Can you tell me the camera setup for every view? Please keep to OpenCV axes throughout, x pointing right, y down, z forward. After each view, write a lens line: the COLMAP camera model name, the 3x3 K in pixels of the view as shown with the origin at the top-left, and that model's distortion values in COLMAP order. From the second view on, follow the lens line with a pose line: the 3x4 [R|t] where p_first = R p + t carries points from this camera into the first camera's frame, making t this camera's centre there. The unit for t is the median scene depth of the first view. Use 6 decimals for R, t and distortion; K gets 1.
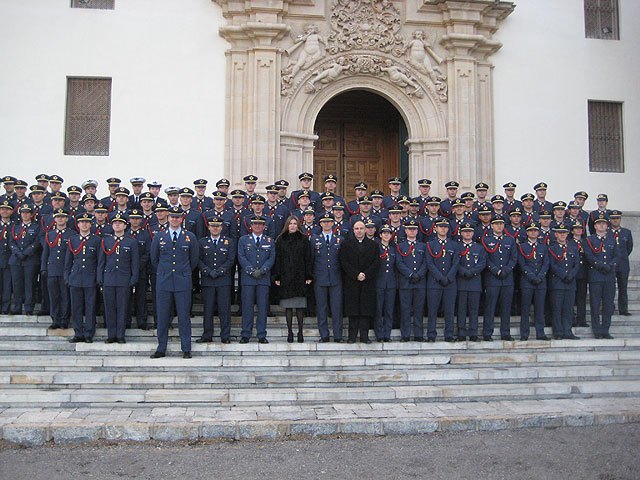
lens RADIAL K [[694.5, 0, 320.0], [0, 694.5, 240.0], [0, 0, 1]] dist [-0.162128, 0.216323]
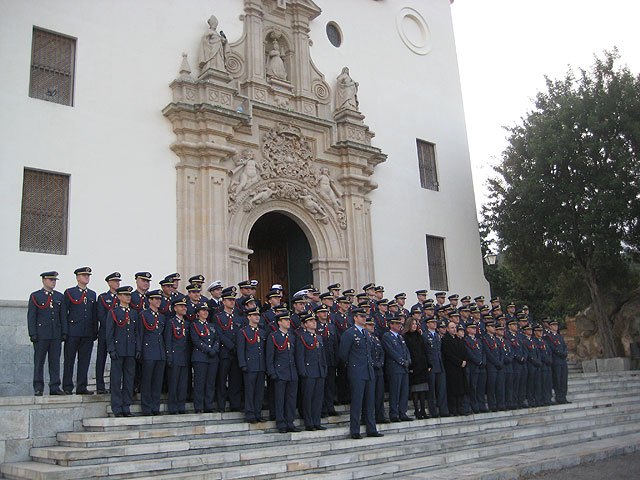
lens RADIAL K [[694.5, 0, 320.0], [0, 694.5, 240.0], [0, 0, 1]] dist [-0.162128, 0.216323]
pose [[0.836655, 0.073934, 0.542717, -0.519876], [0.018168, 0.986557, -0.162406, 0.015684], [-0.547429, 0.145738, 0.824065, 0.022607]]
